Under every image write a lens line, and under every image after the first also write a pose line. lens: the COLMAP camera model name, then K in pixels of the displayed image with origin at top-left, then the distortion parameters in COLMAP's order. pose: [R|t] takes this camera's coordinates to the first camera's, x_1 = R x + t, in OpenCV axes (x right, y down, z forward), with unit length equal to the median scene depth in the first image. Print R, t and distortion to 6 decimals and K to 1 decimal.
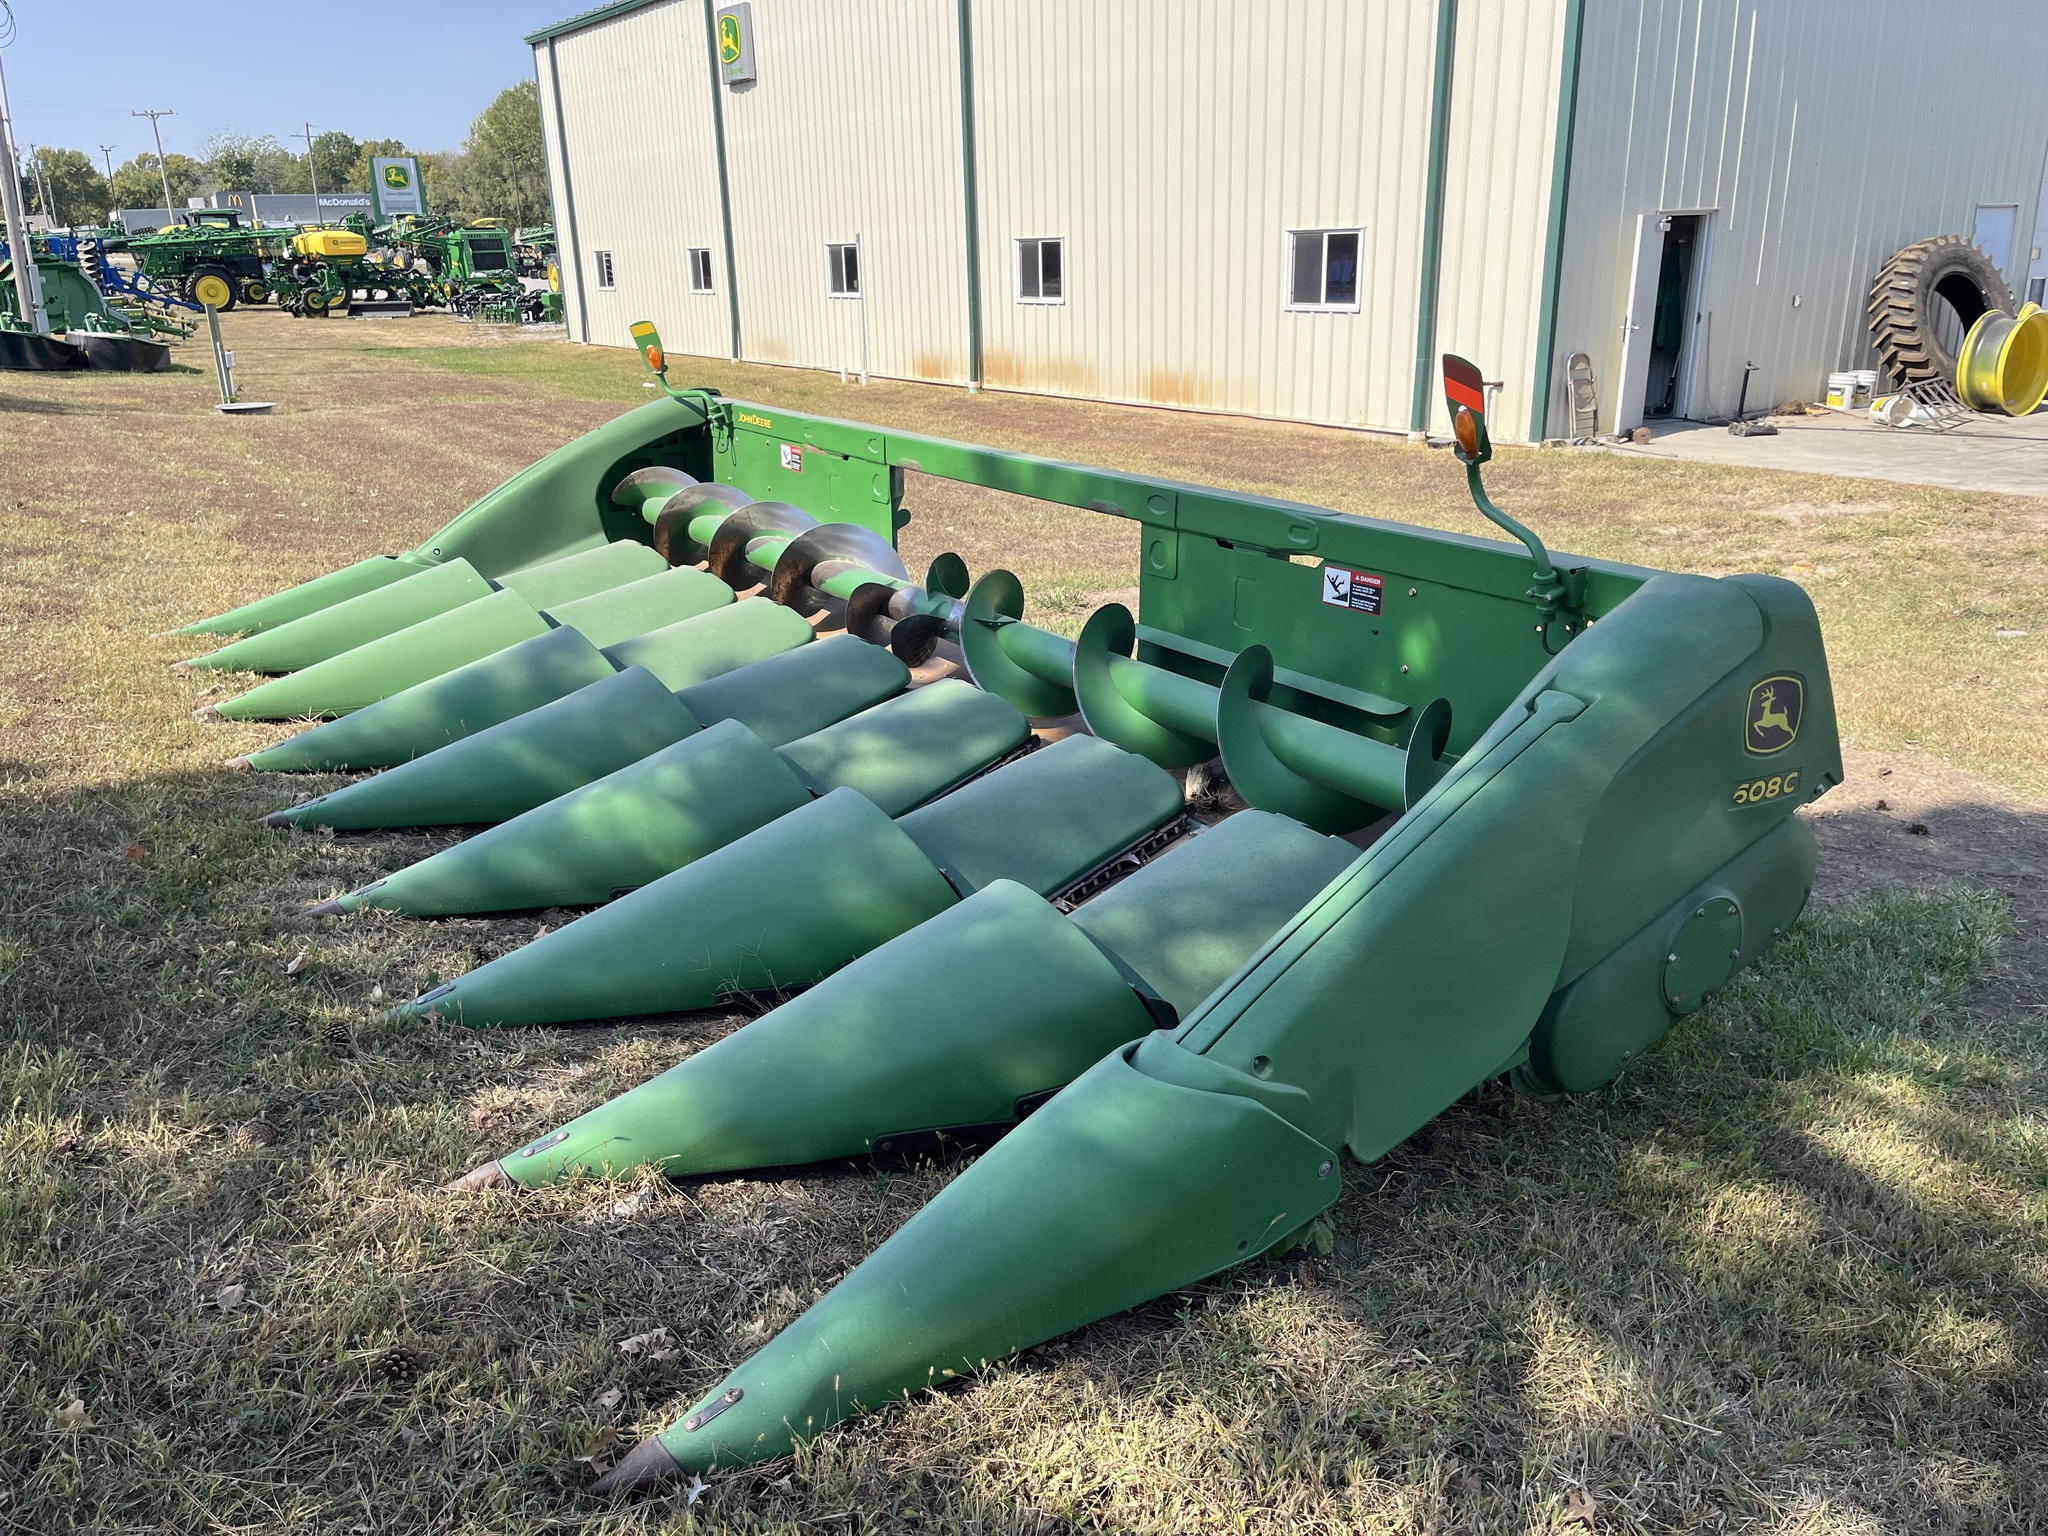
lens RADIAL K [[1585.1, 0, 1016.1], [0, 1585.1, 766.4], [0, 0, 1]] dist [0.070857, -0.105993]
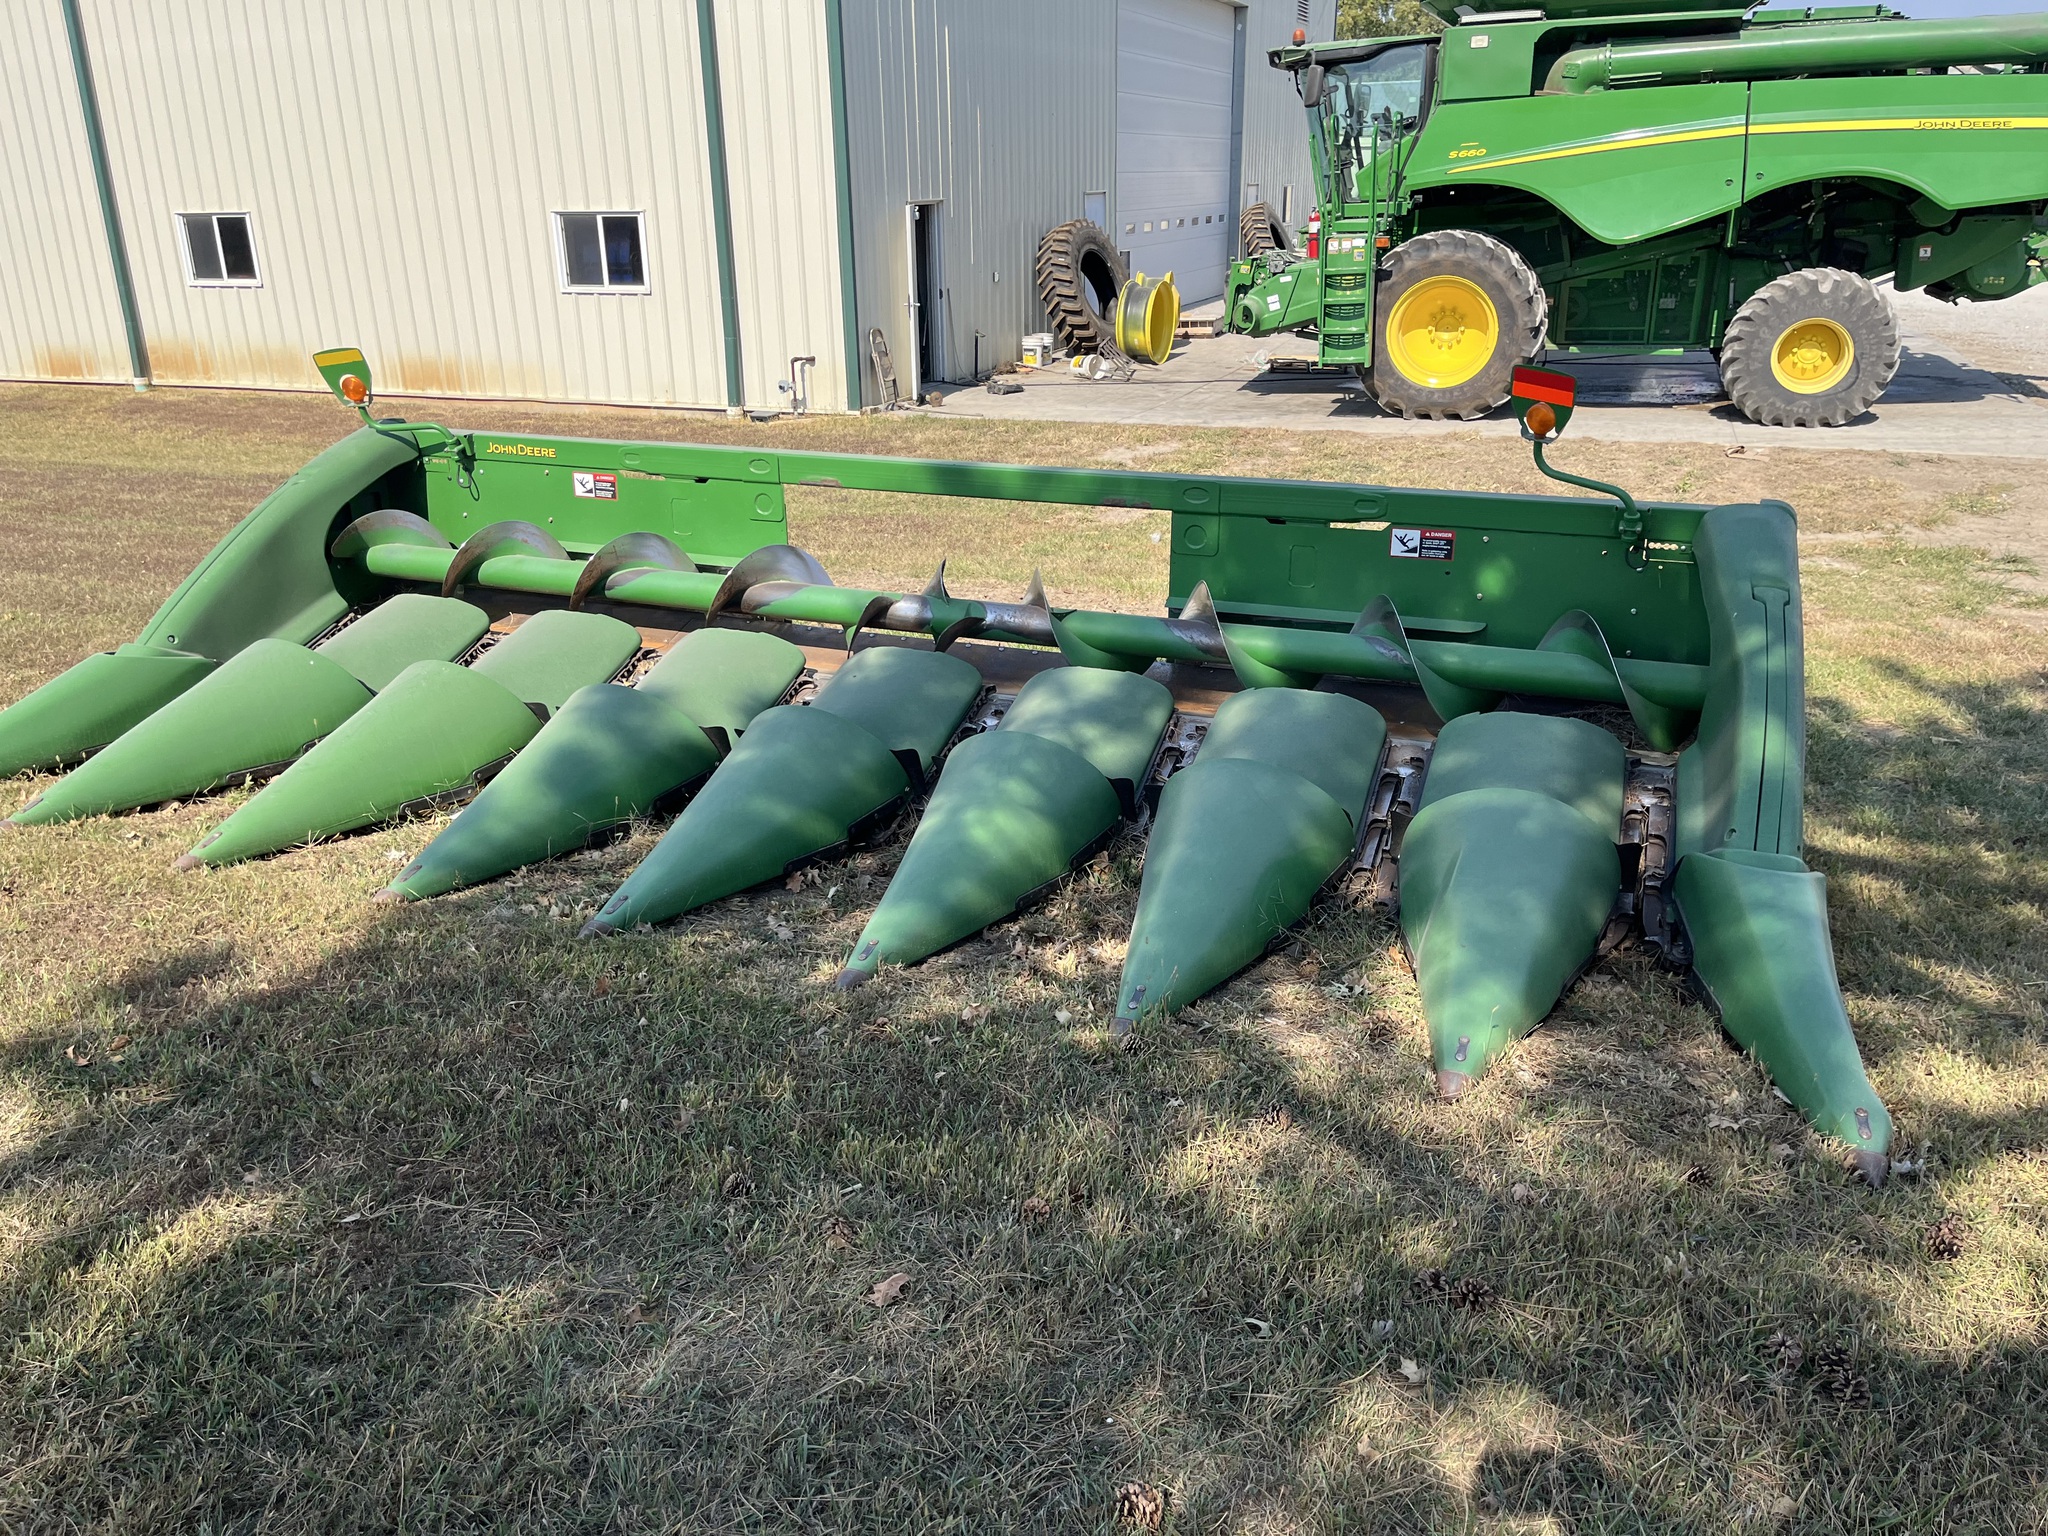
lens RADIAL K [[1580.8, 0, 1042.0], [0, 1580.8, 753.4], [0, 0, 1]] dist [0.076443, -0.107913]
pose [[0.804543, -0.190239, 0.562601, -0.220920], [0.180469, 0.980825, 0.073579, -0.025502], [-0.565811, 0.042334, 0.823448, 0.027299]]
